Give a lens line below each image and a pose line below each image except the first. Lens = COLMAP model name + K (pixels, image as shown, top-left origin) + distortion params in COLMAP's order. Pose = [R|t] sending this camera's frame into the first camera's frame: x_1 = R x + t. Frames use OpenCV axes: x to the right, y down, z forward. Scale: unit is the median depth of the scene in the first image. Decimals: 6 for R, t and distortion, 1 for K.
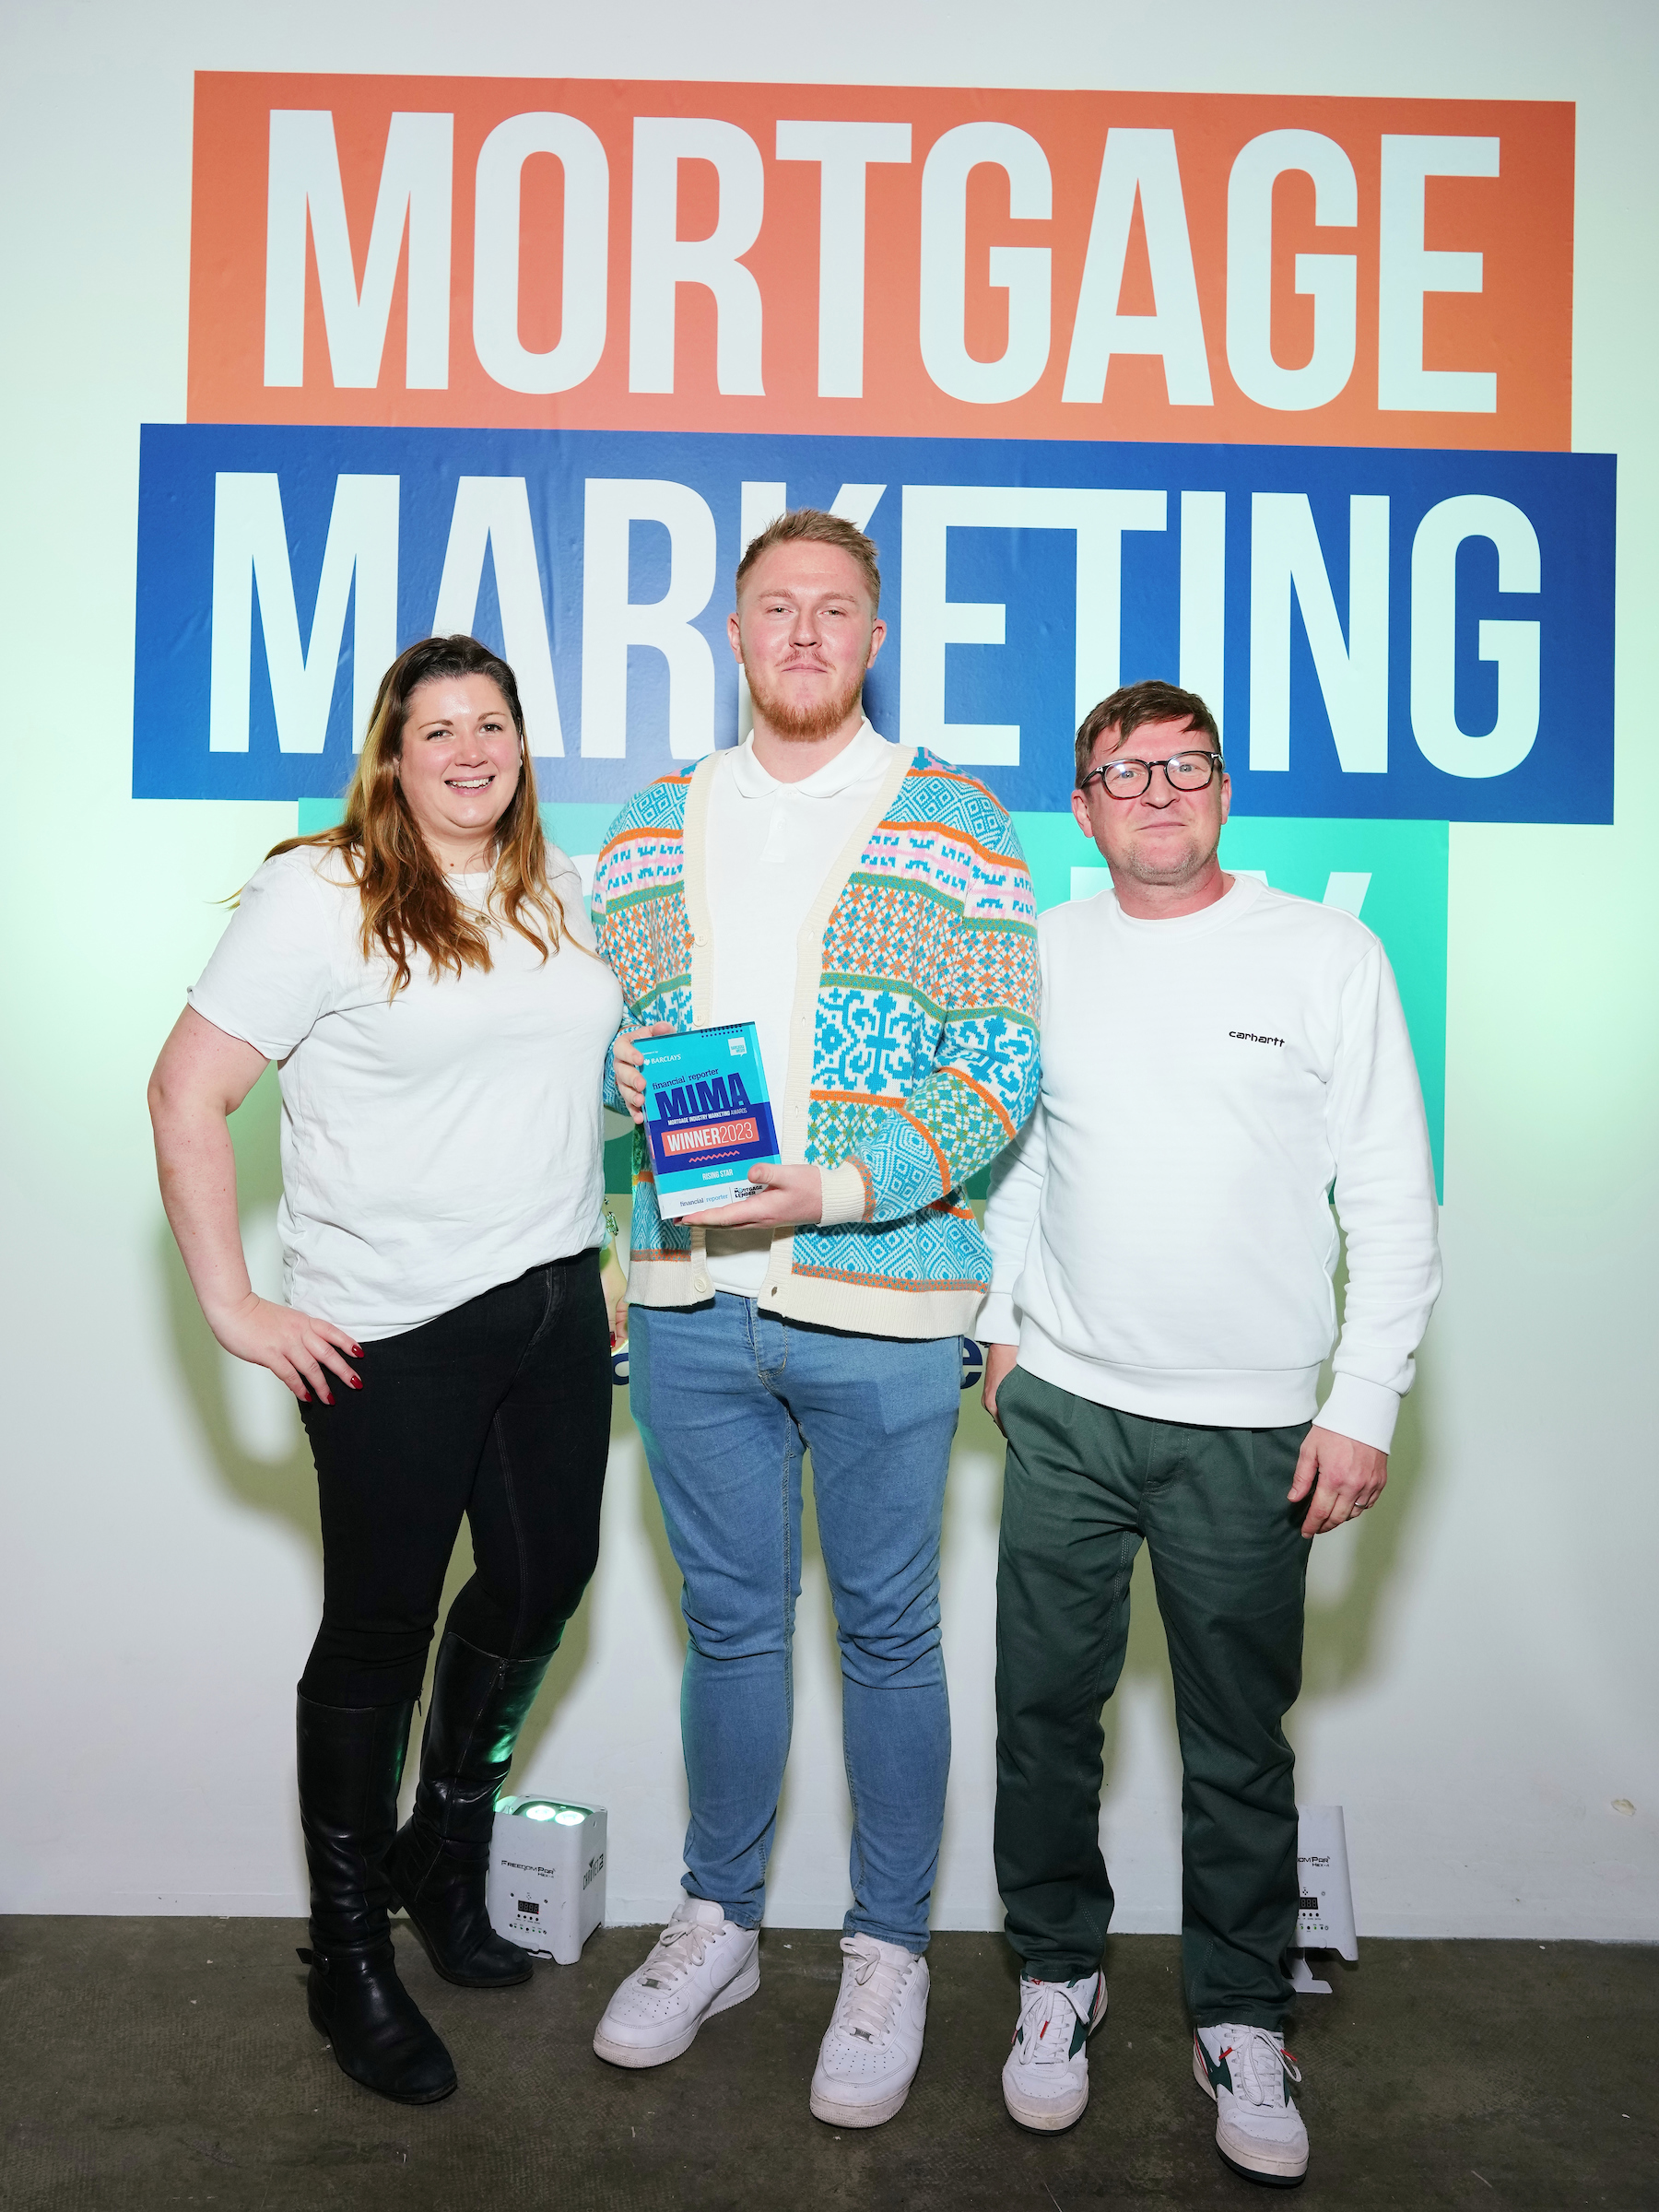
lens RADIAL K [[1773.5, 0, 833.9], [0, 1773.5, 1090.0], [0, 0, 1]] dist [-0.036056, 0.055175]
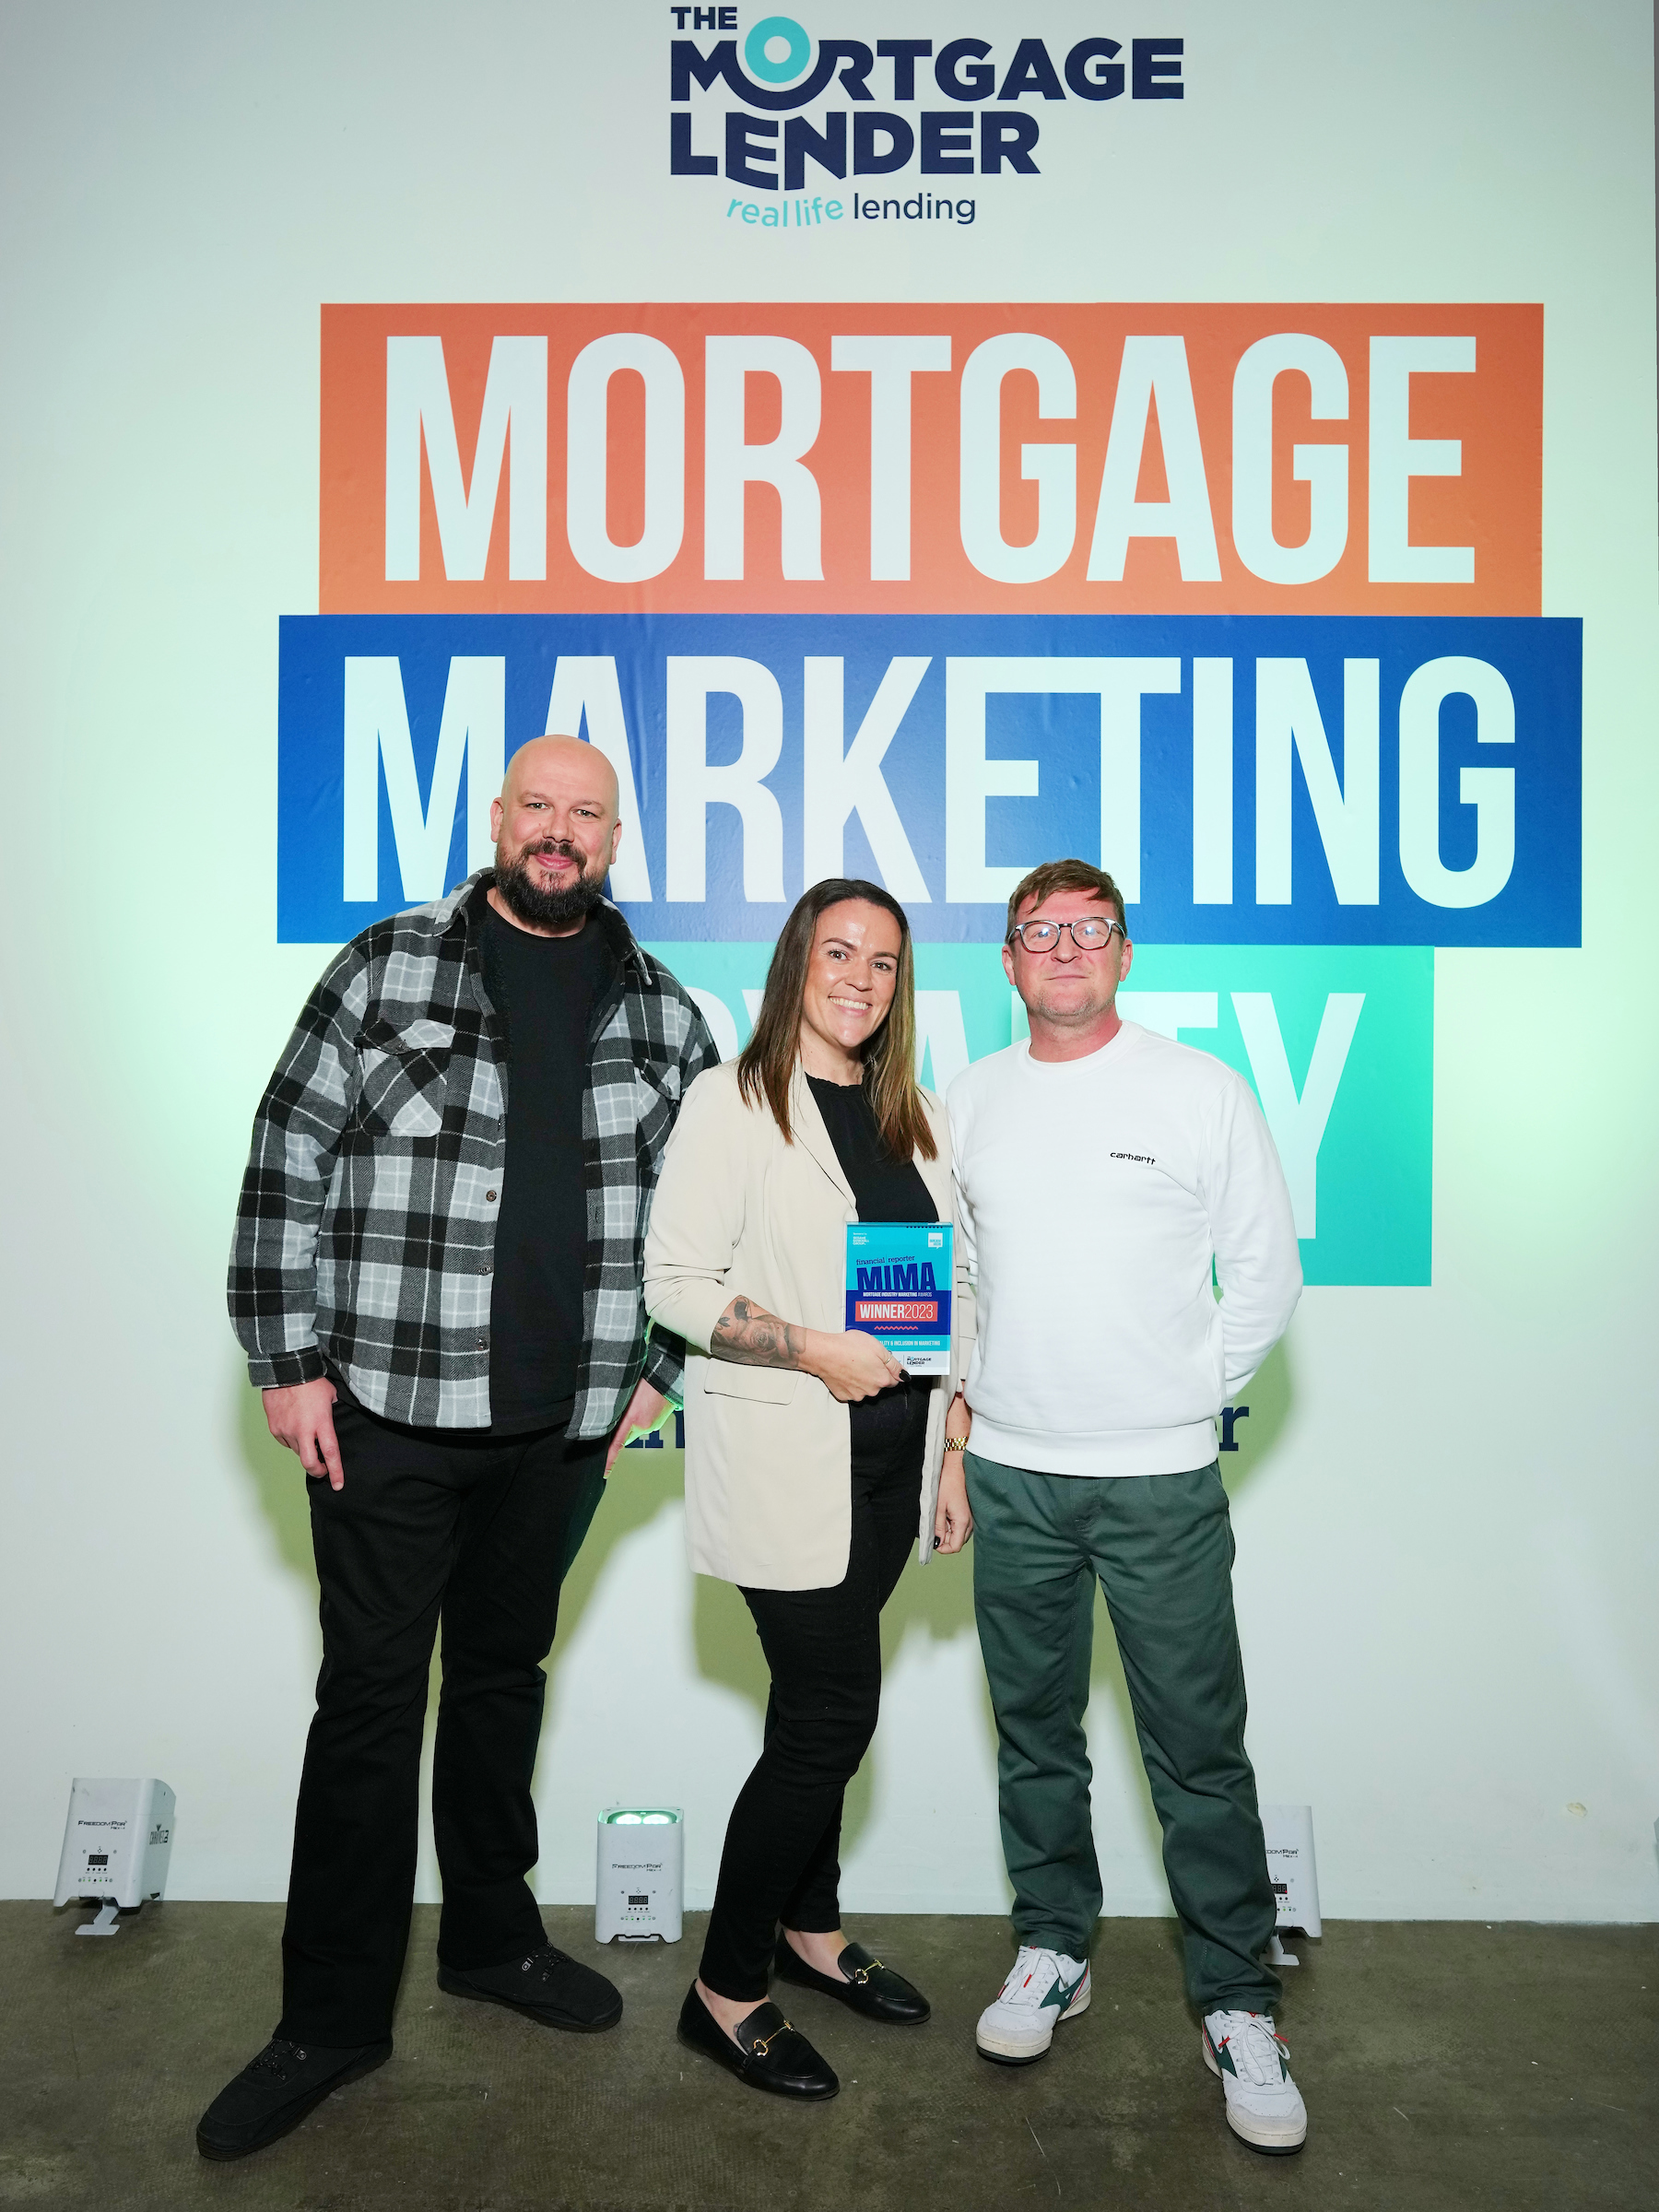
lens RADIAL K [[1836.4, 0, 825.2], [0, 1836.4, 1107.4], [0, 0, 1]] dist [-0.037391, 0.057174]
pose [[0.999586, -0.010587, -0.026767, -0.010419], [0.010955, 0.999847, 0.013654, -0.070340], [0.026619, -0.013941, 0.999548, -0.180337]]
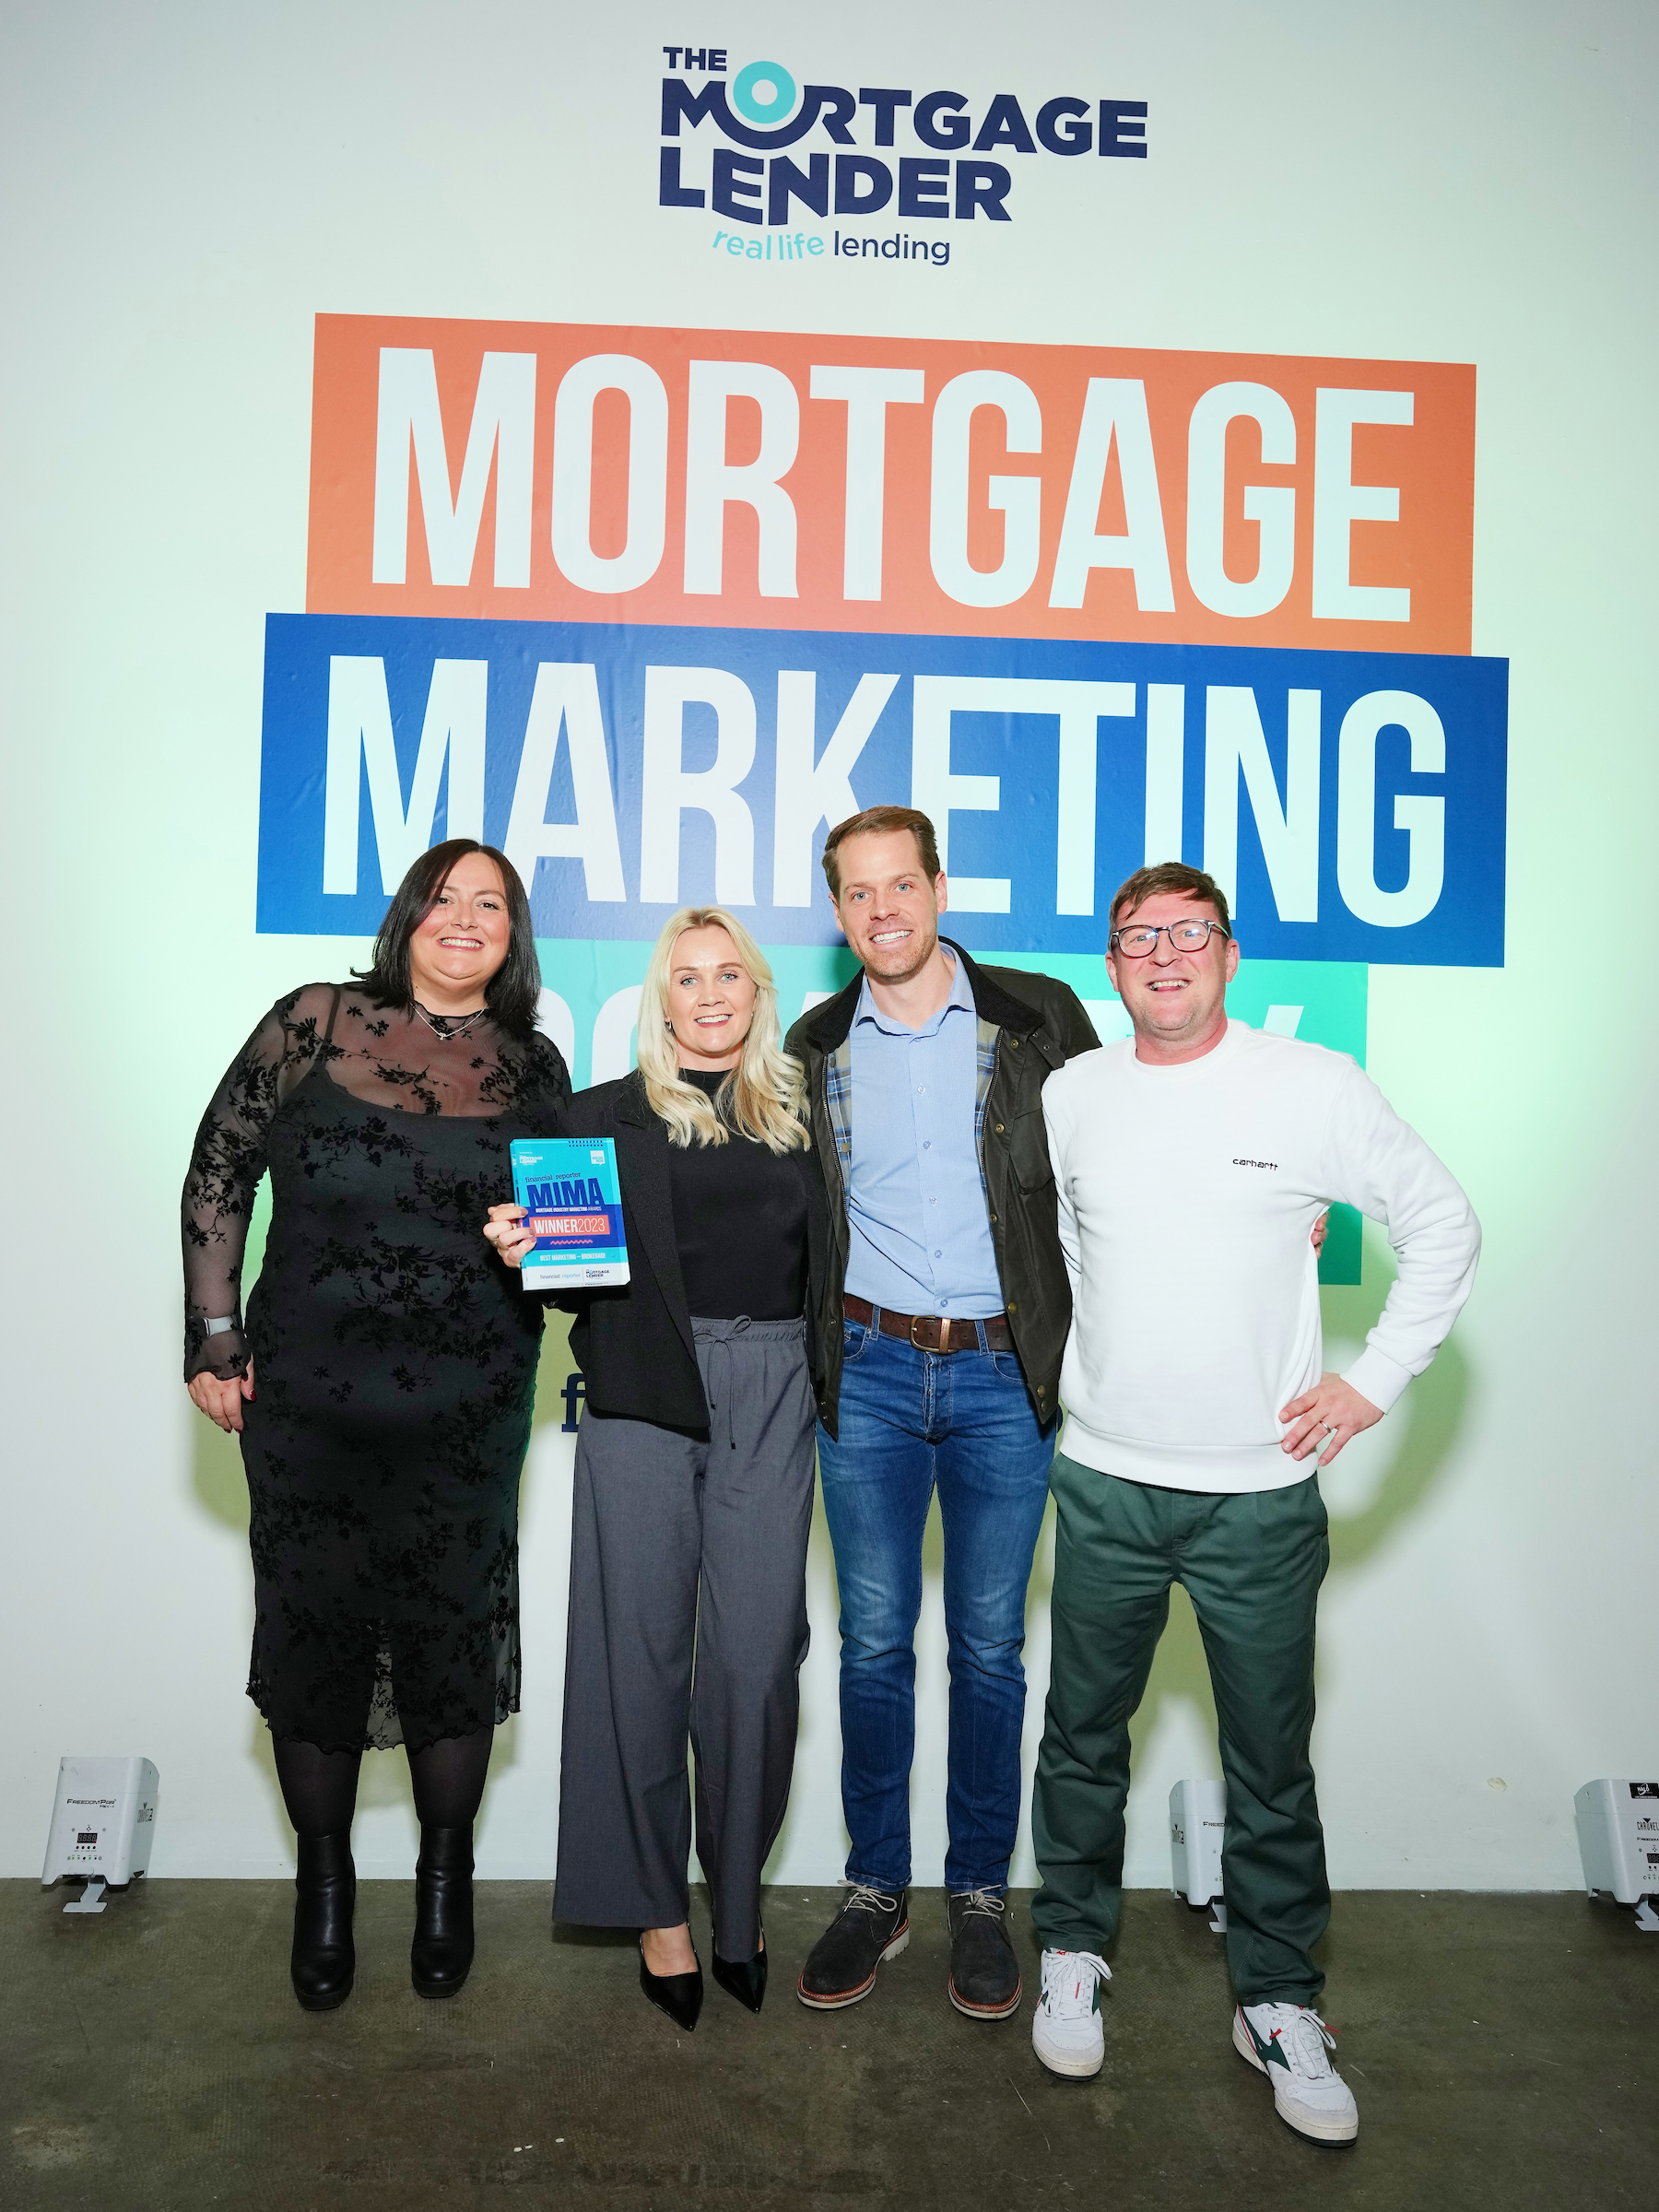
lens RADIAL K [[1848.1, 0, 800.4], [0, 1848.1, 1042.5], [0, 0, 1]] dist [-0.039406, 0.058419]
pose [[0.999404, 0.009874, 0.033076, -0.075608], [-0.009673, 0.999934, -0.006234, -0.087796], [-0.033135, 0.005910, 0.999433, -0.230511]]
